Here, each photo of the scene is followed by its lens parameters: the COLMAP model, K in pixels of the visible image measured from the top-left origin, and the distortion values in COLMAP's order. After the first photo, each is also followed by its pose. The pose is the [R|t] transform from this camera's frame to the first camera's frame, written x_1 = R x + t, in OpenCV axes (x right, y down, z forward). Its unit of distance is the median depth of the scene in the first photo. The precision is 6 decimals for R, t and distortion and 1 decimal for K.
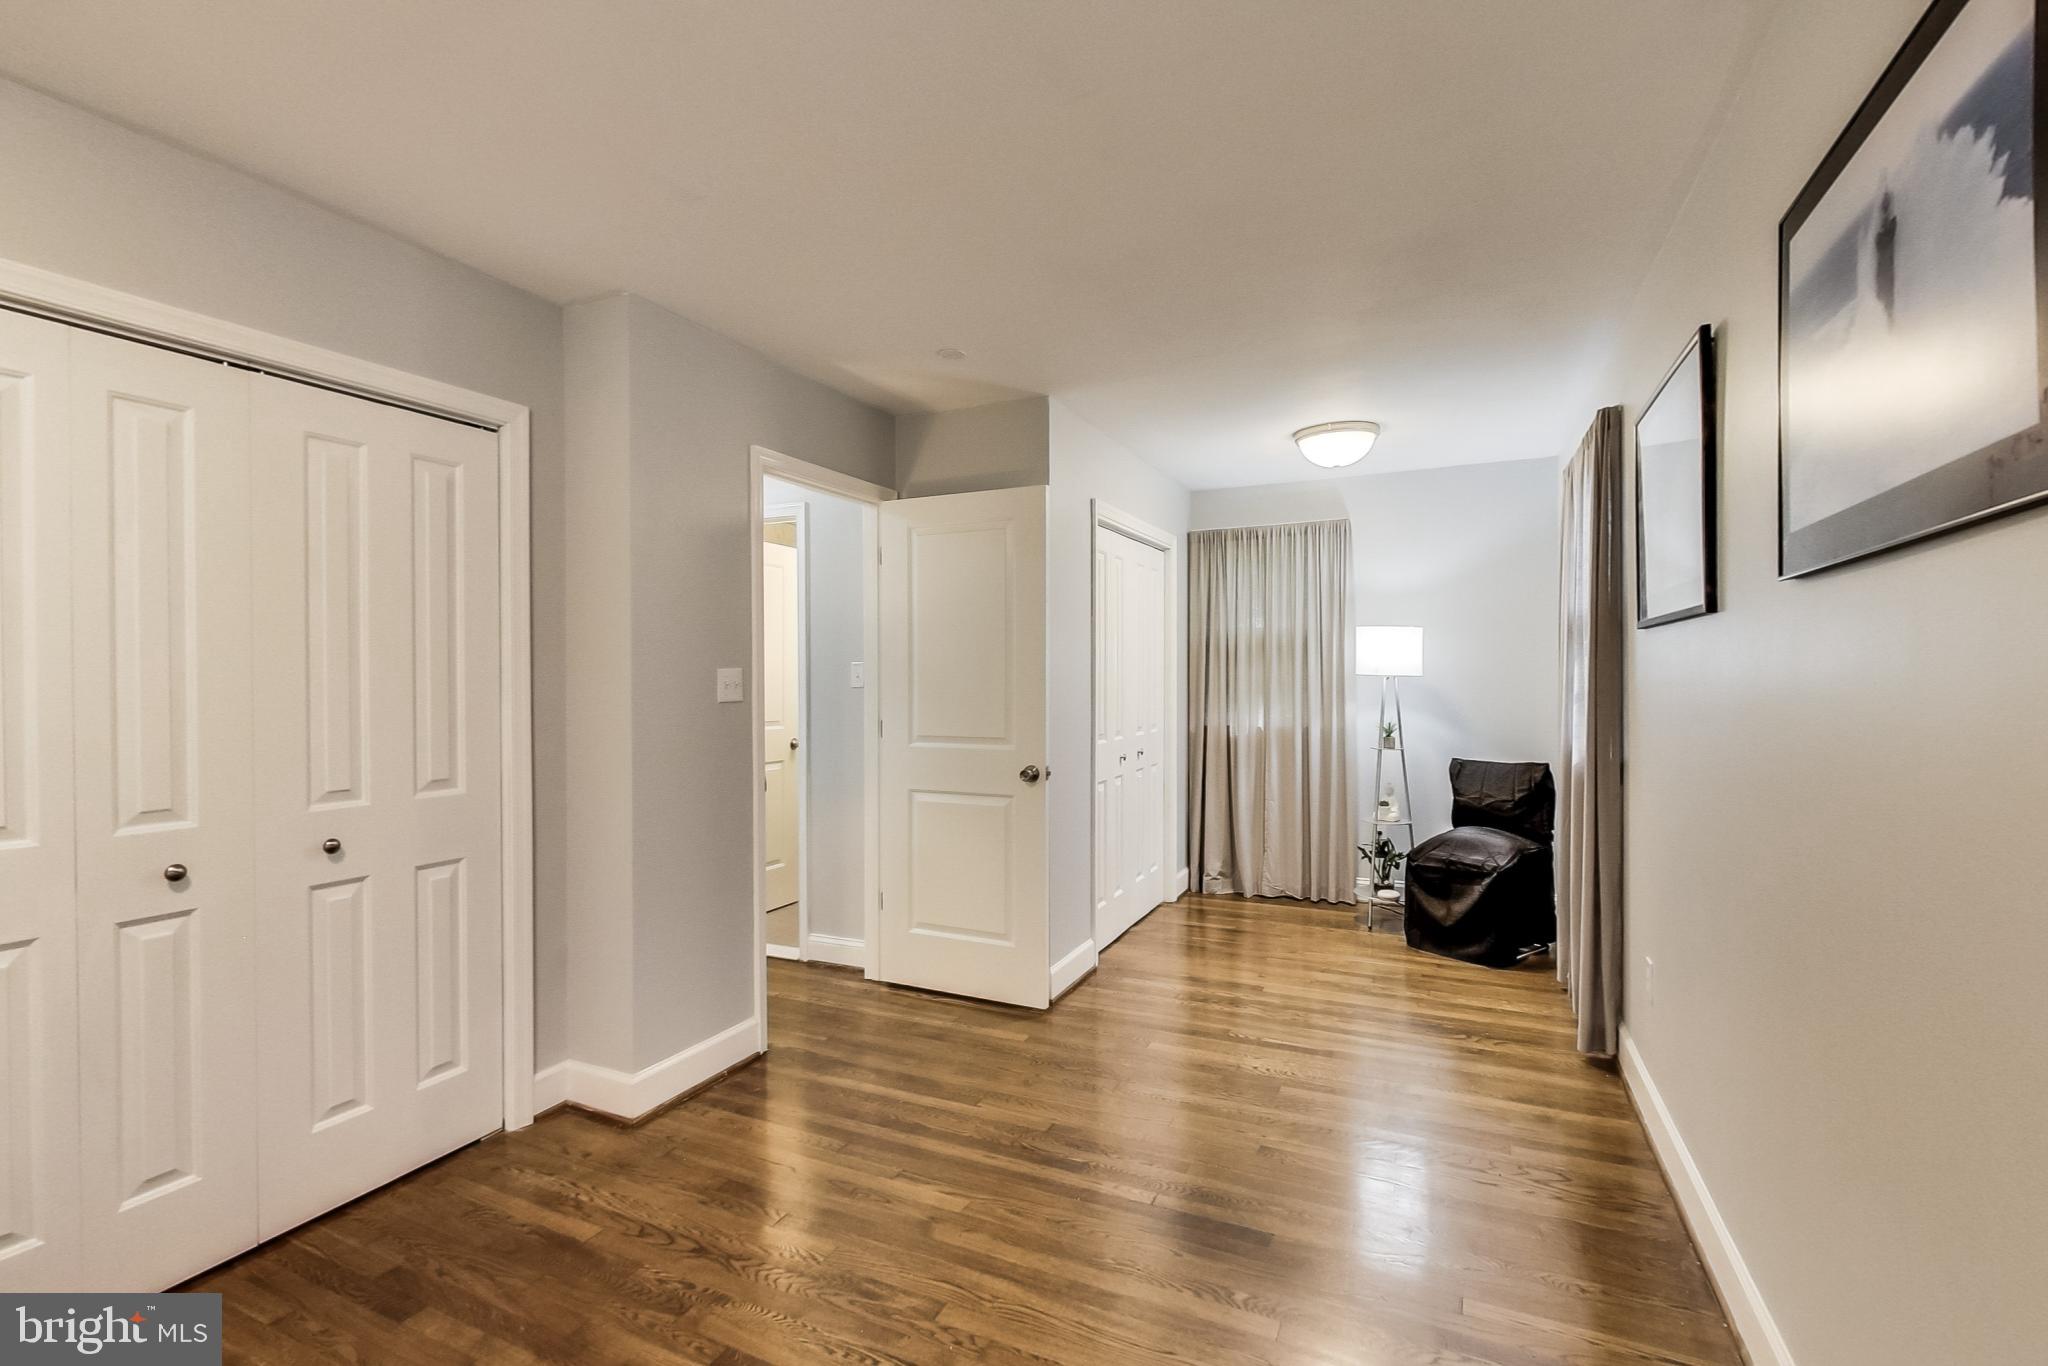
lens RADIAL K [[915.8, 0, 1029.7], [0, 915.8, 671.3], [0, 0, 1]] dist [0.000485, 0.000430]
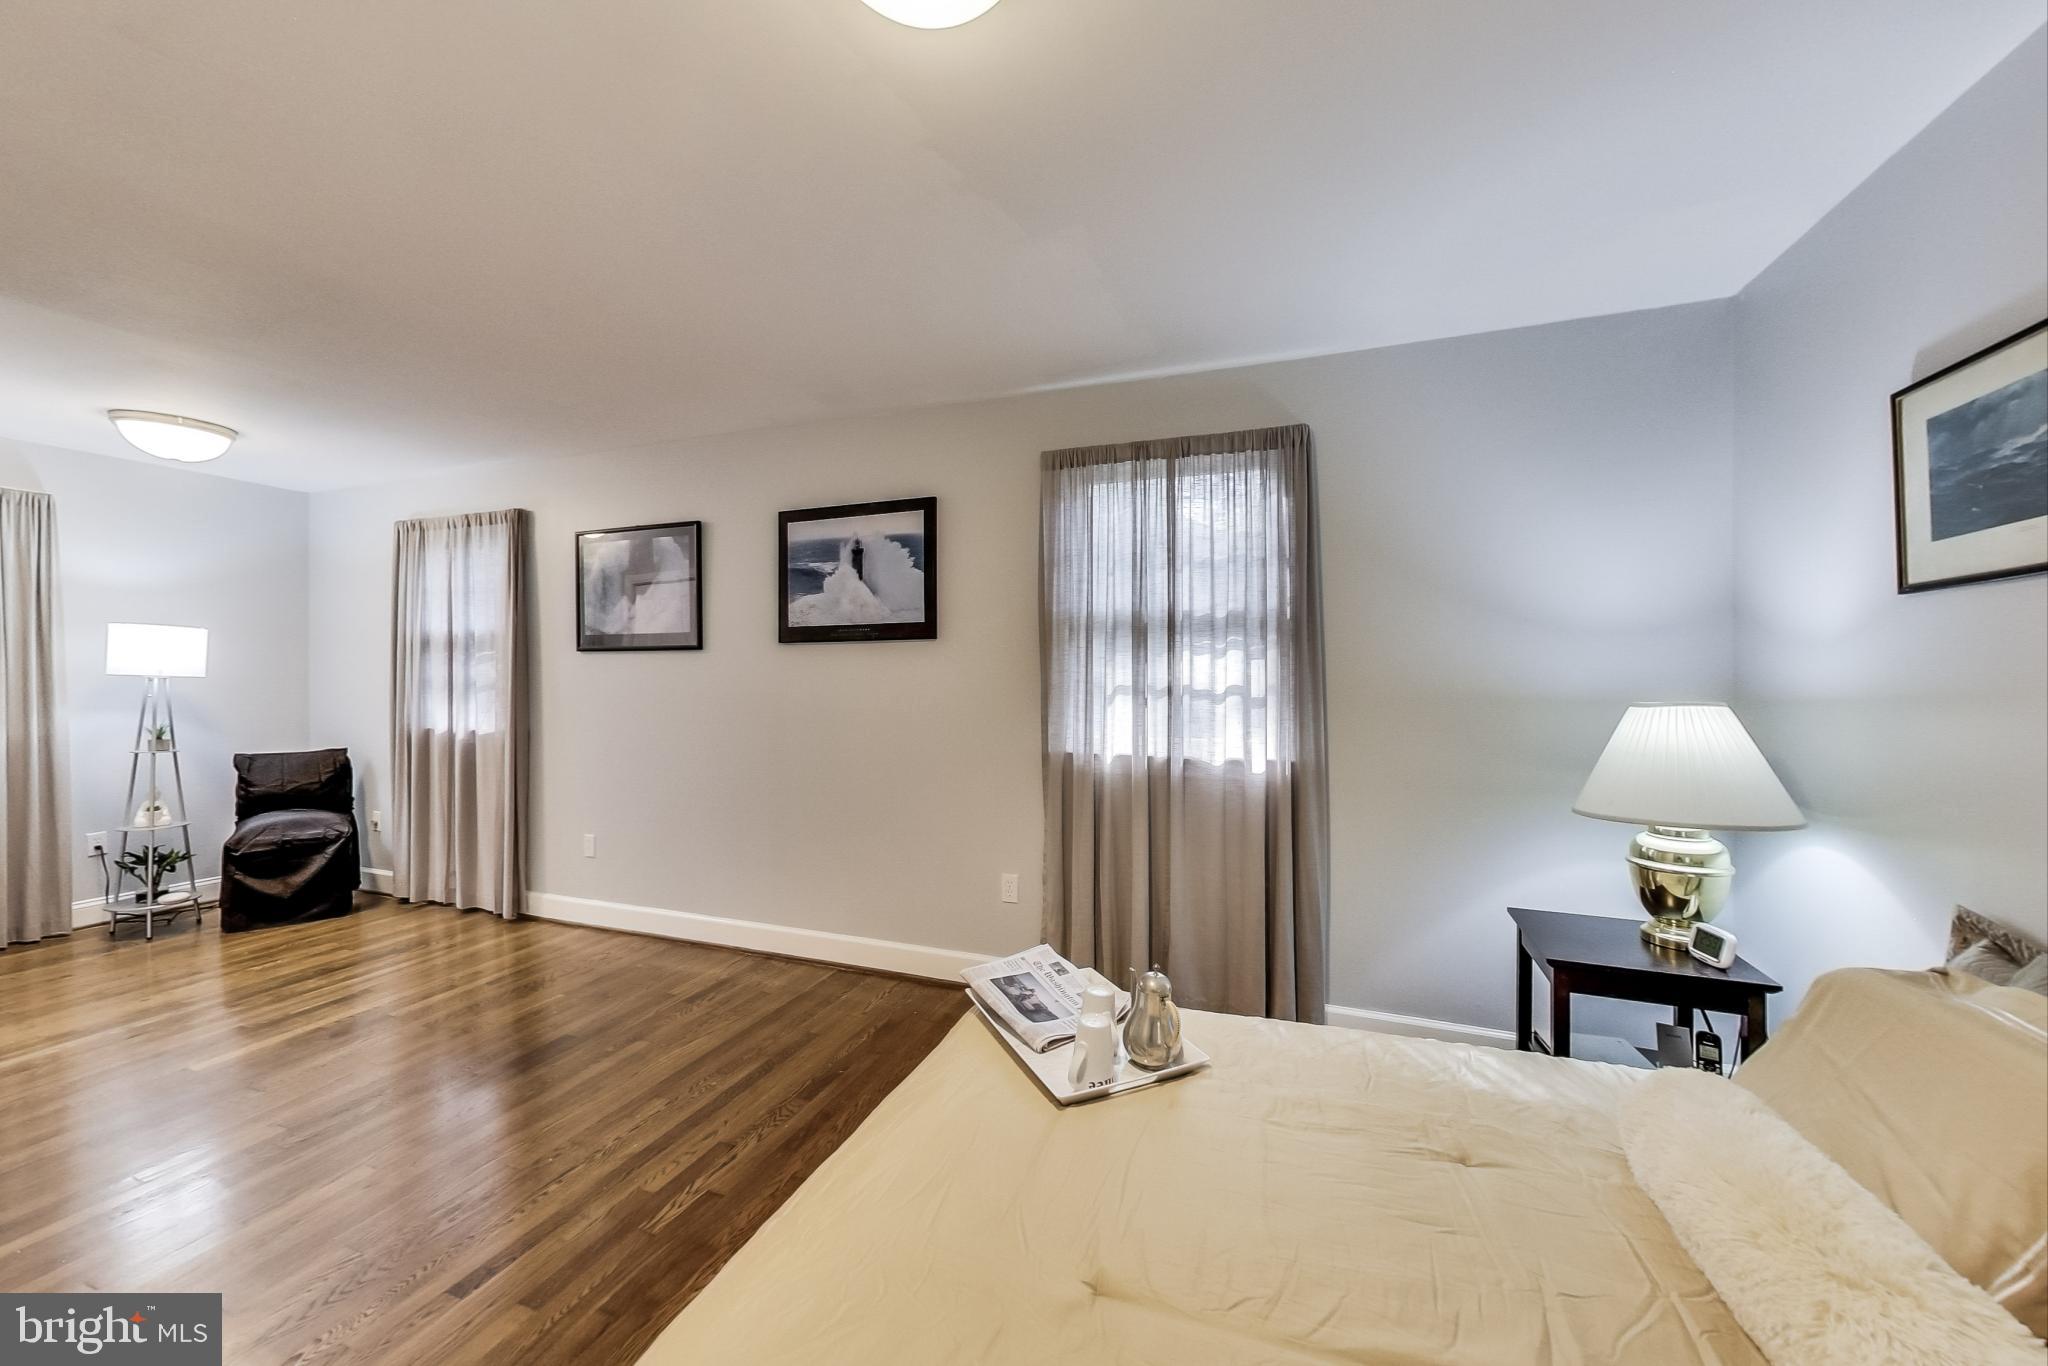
lens RADIAL K [[791.2, 0, 1025.7], [0, 791.2, 678.7], [0, 0, 1]] dist [0.002779, -0.000979]
pose [[-0.091173, 0.011445, 0.995769, -0.556685], [-0.003166, 0.999926, -0.011783, 0.013690], [-0.995830, -0.004226, -0.091130, 0.160117]]
